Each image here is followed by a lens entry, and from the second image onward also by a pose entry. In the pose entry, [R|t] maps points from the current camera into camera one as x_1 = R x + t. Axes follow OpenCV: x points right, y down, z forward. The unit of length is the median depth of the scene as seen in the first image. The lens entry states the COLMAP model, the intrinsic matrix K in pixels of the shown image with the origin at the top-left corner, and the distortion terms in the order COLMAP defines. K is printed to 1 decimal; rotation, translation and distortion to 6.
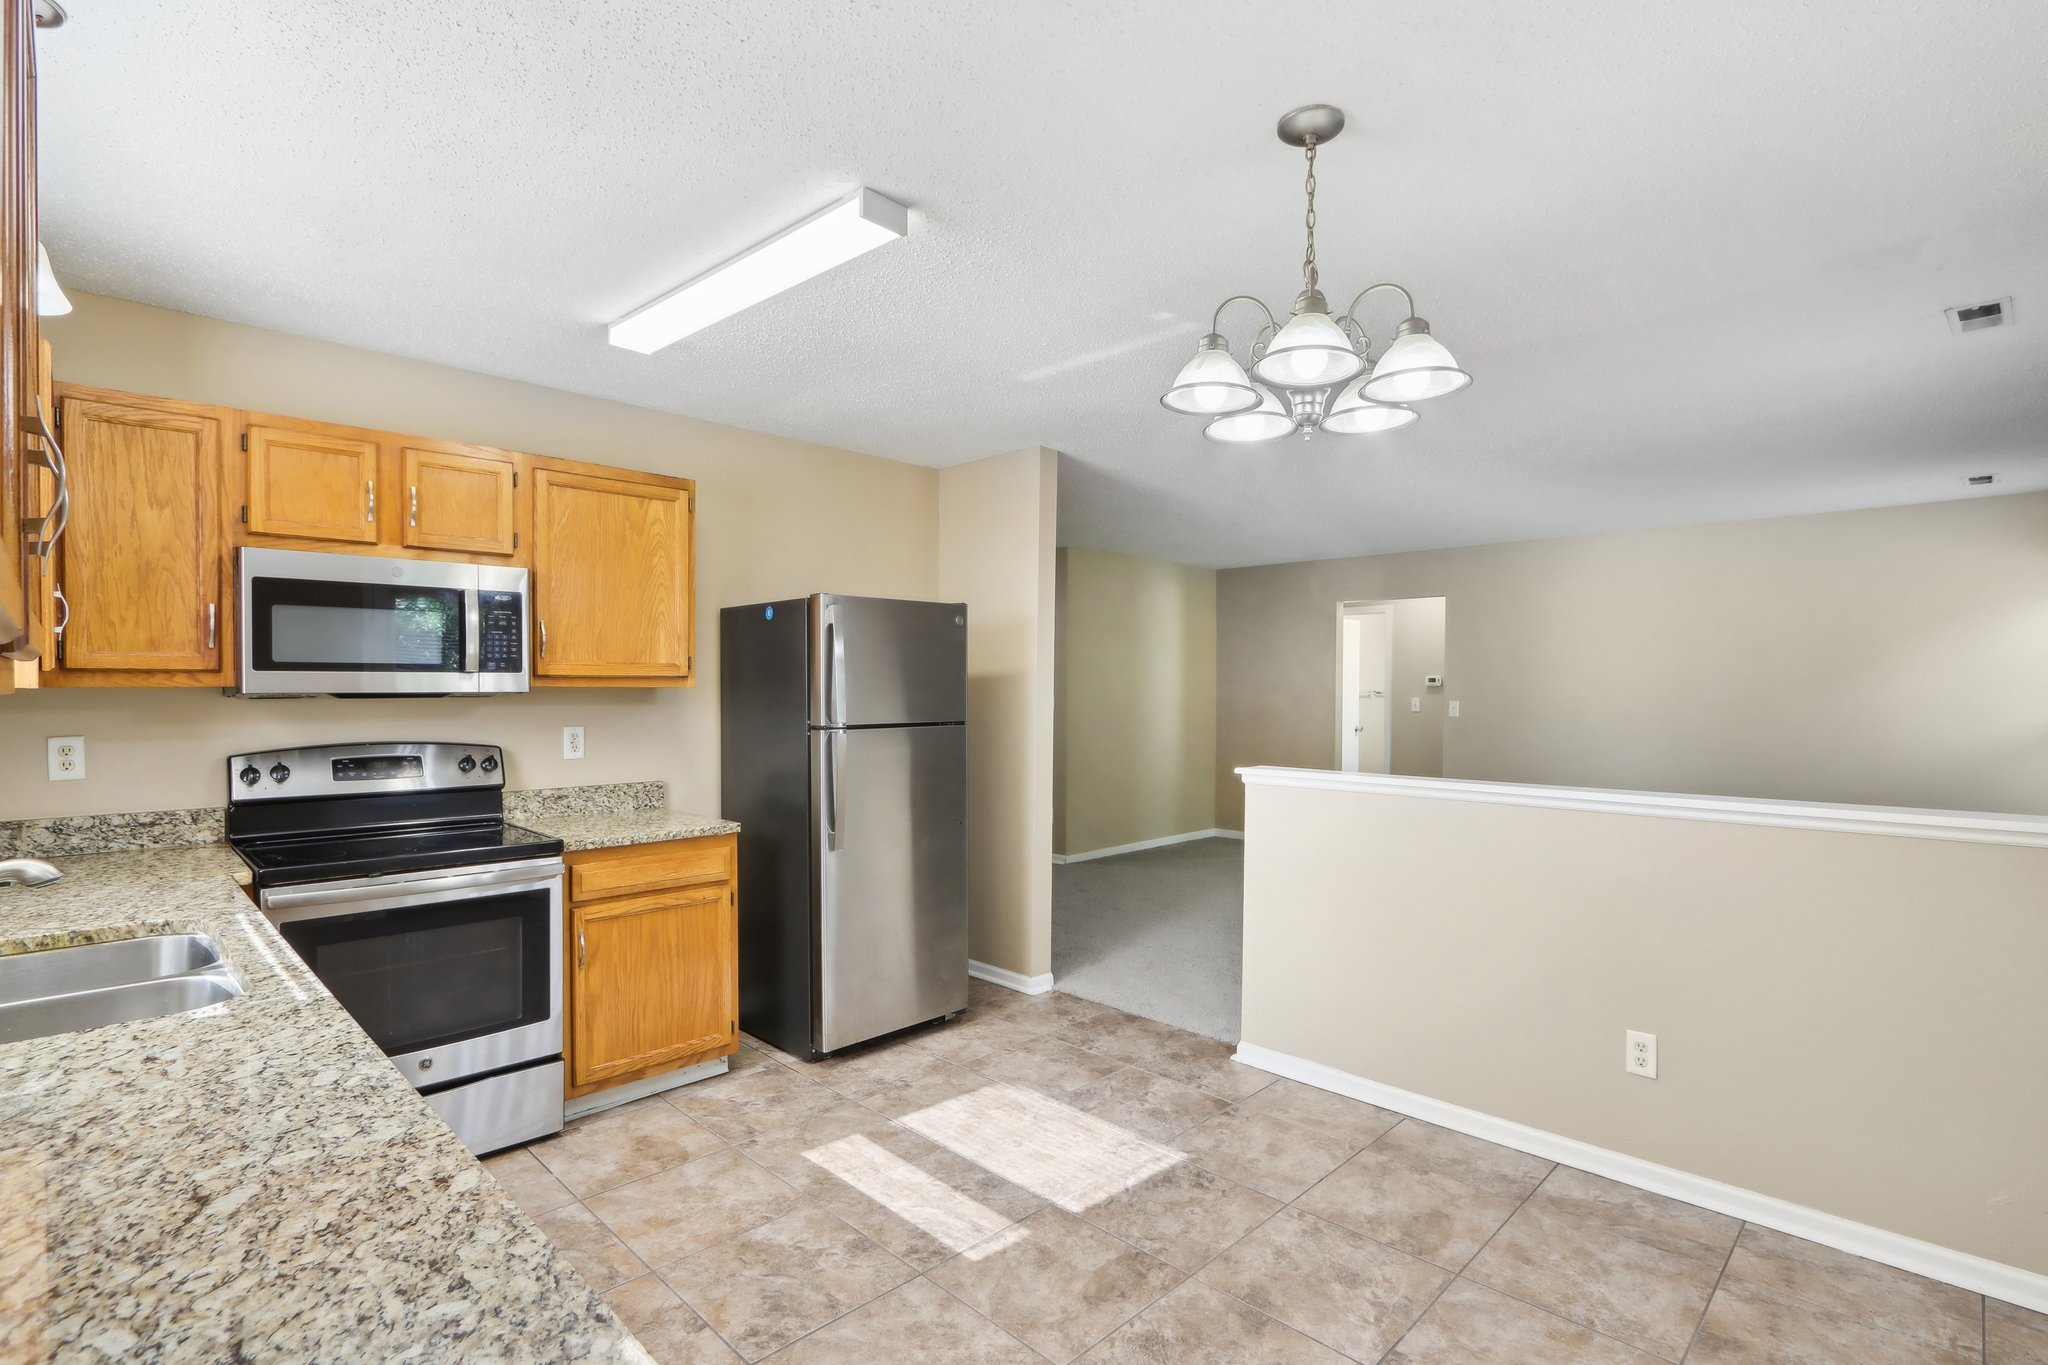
lens RADIAL K [[987.3, 0, 1008.0], [0, 987.3, 695.7], [0, 0, 1]] dist [-0.006566, -0.000411]
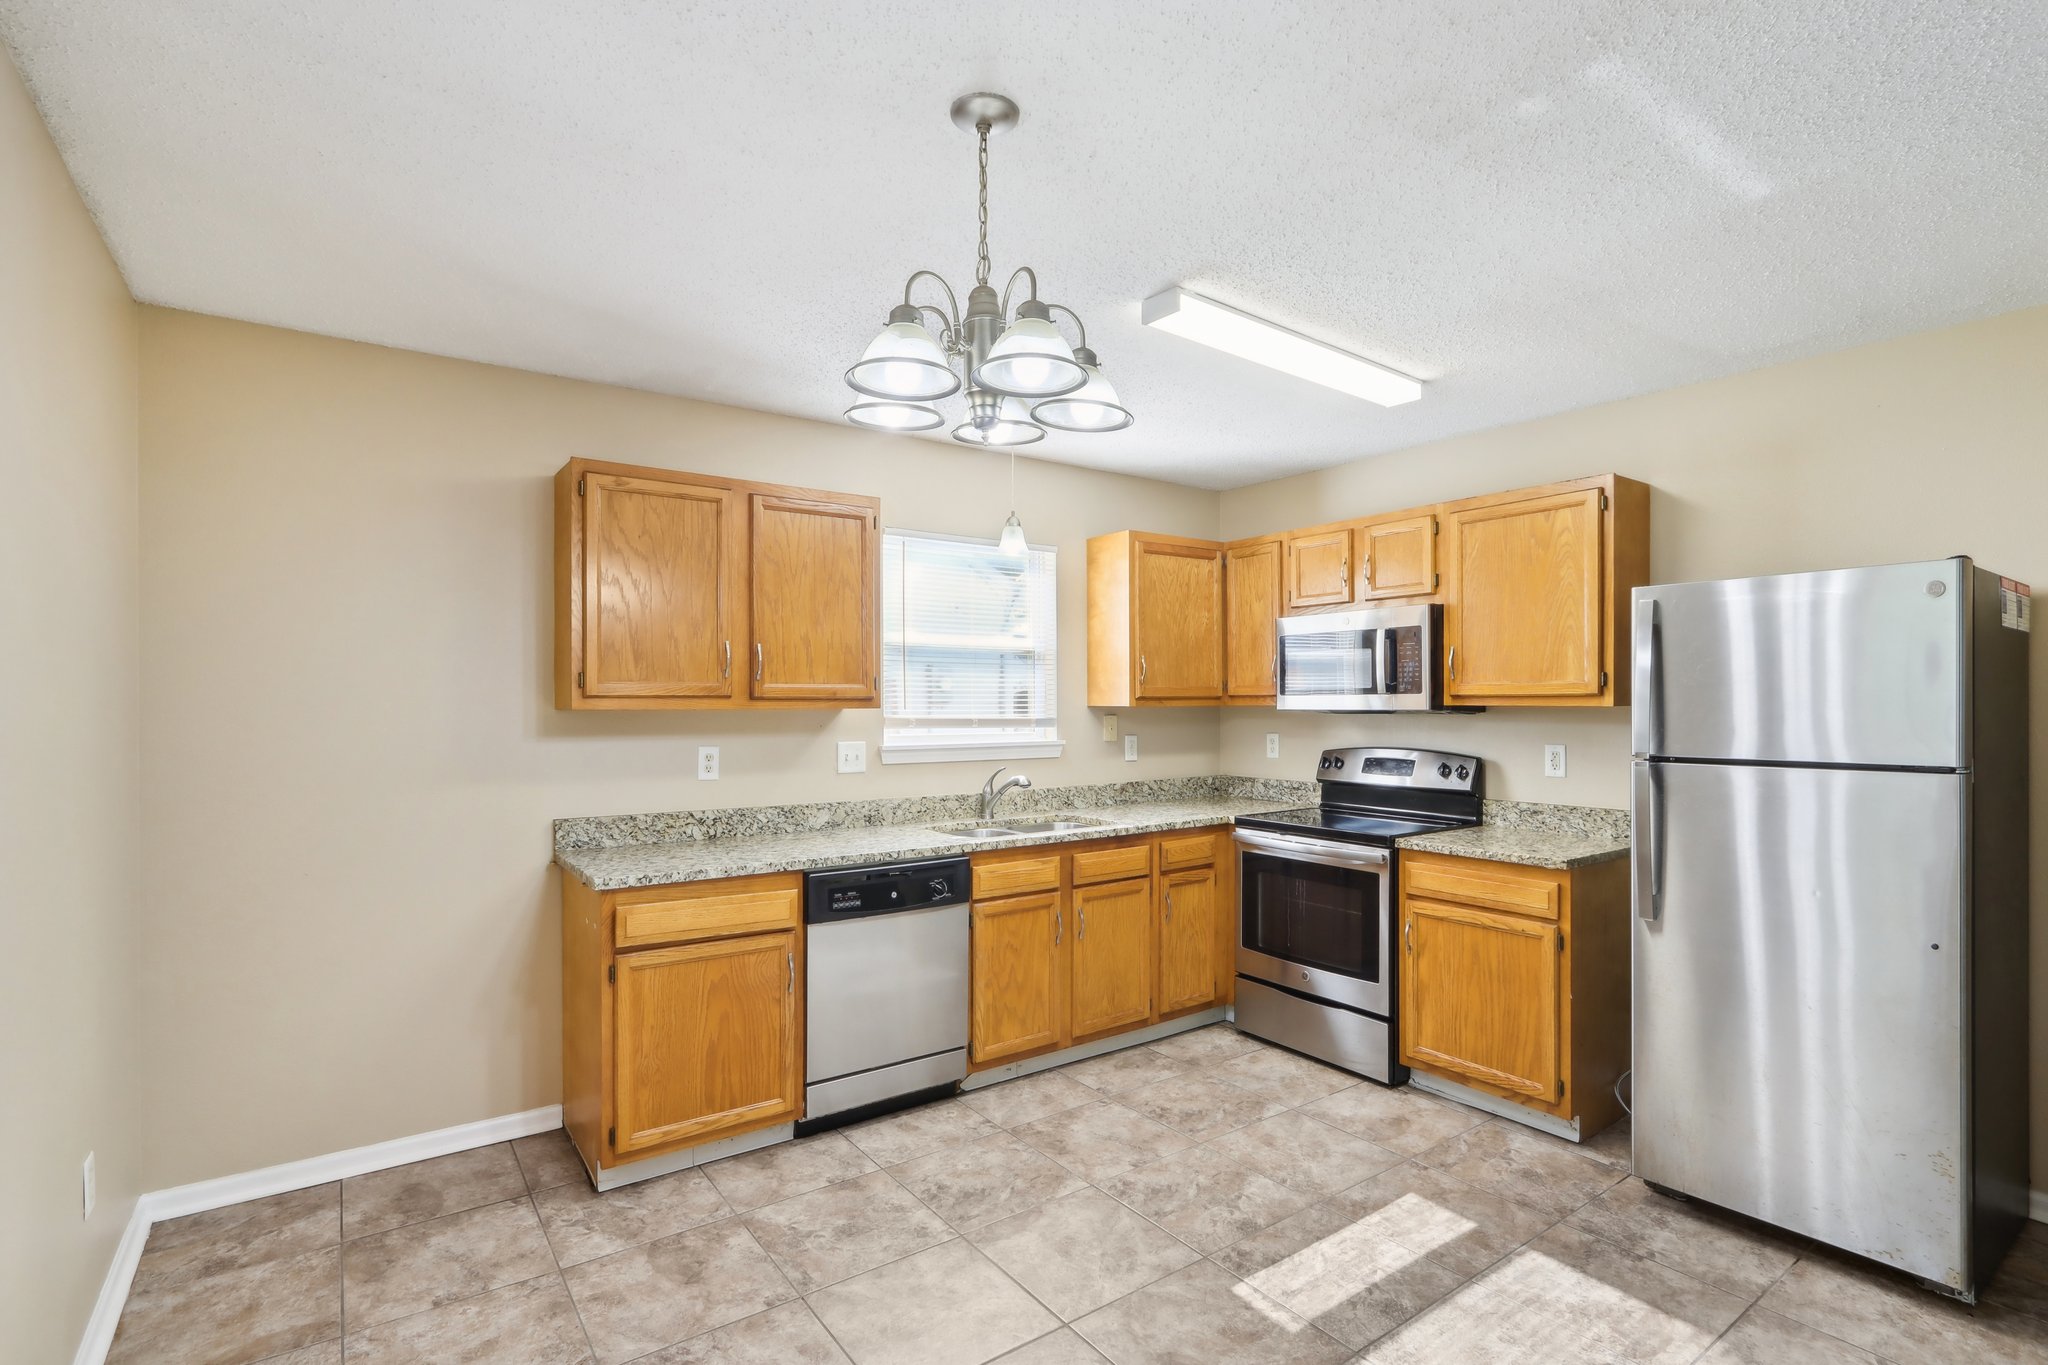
lens RADIAL K [[987.3, 0, 1019.6], [0, 987.3, 689.5], [0, 0, 1]] dist [-0.006566, -0.000411]
pose [[-0.171369, -0.015067, -0.985092, 0.792413], [-0.008474, 0.999869, -0.013819, -0.008304], [0.985170, 0.005979, -0.171474, 0.773155]]
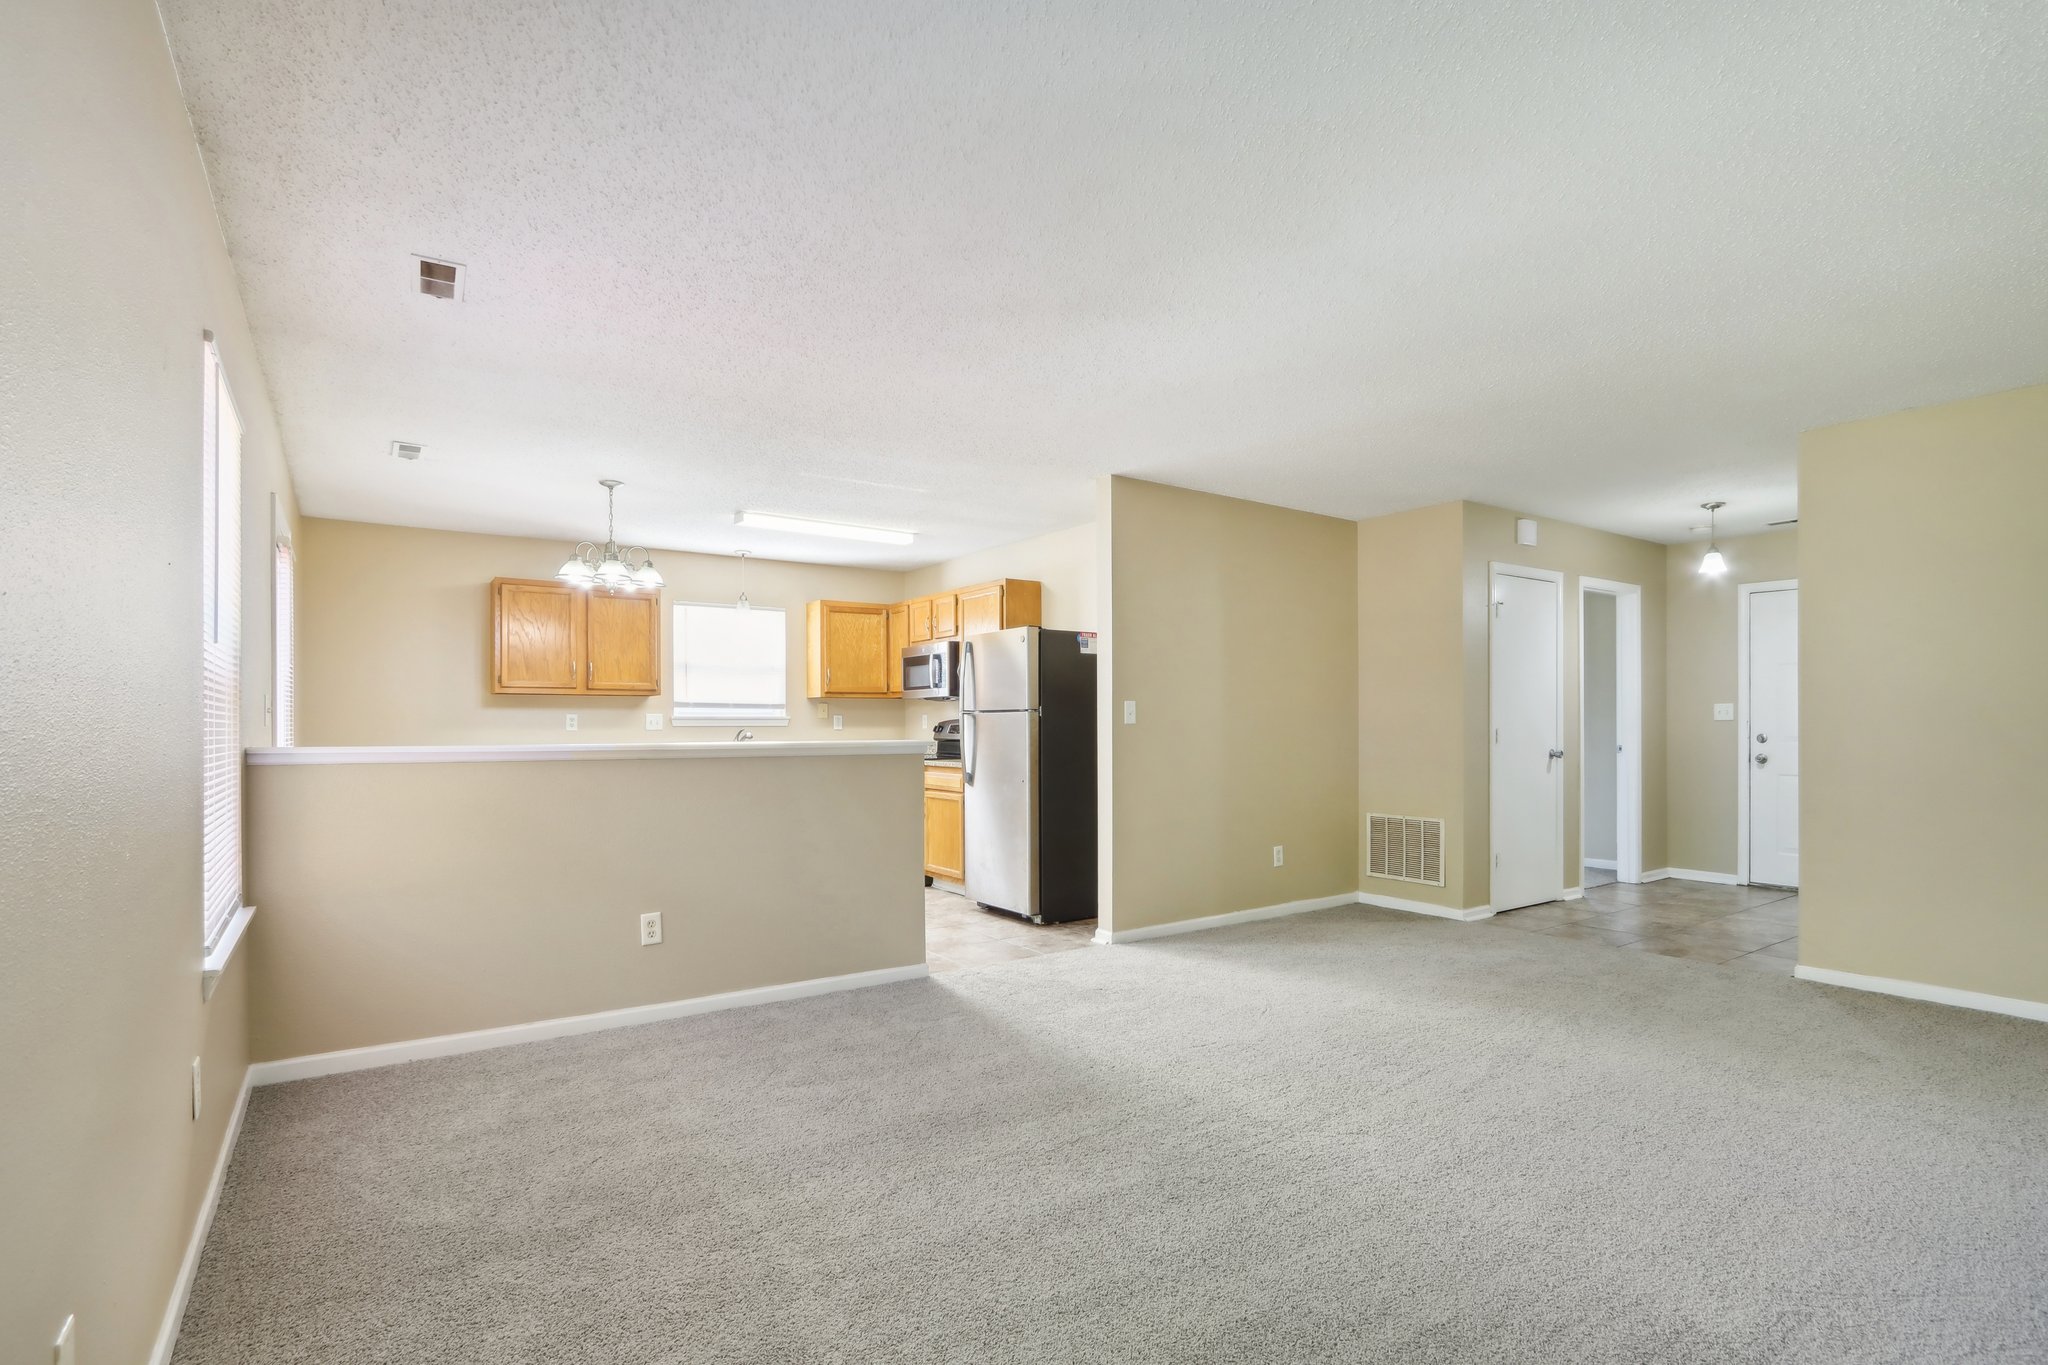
lens RADIAL K [[987.3, 0, 1063.1], [0, 987.3, 724.6], [0, 0, 1]] dist [-0.006566, -0.000411]
pose [[-0.169908, -0.000924, -0.985460, 1.833309], [-0.005793, 0.999983, 0.000061, 0.065351], [0.985443, 0.005719, -0.169910, 1.778248]]
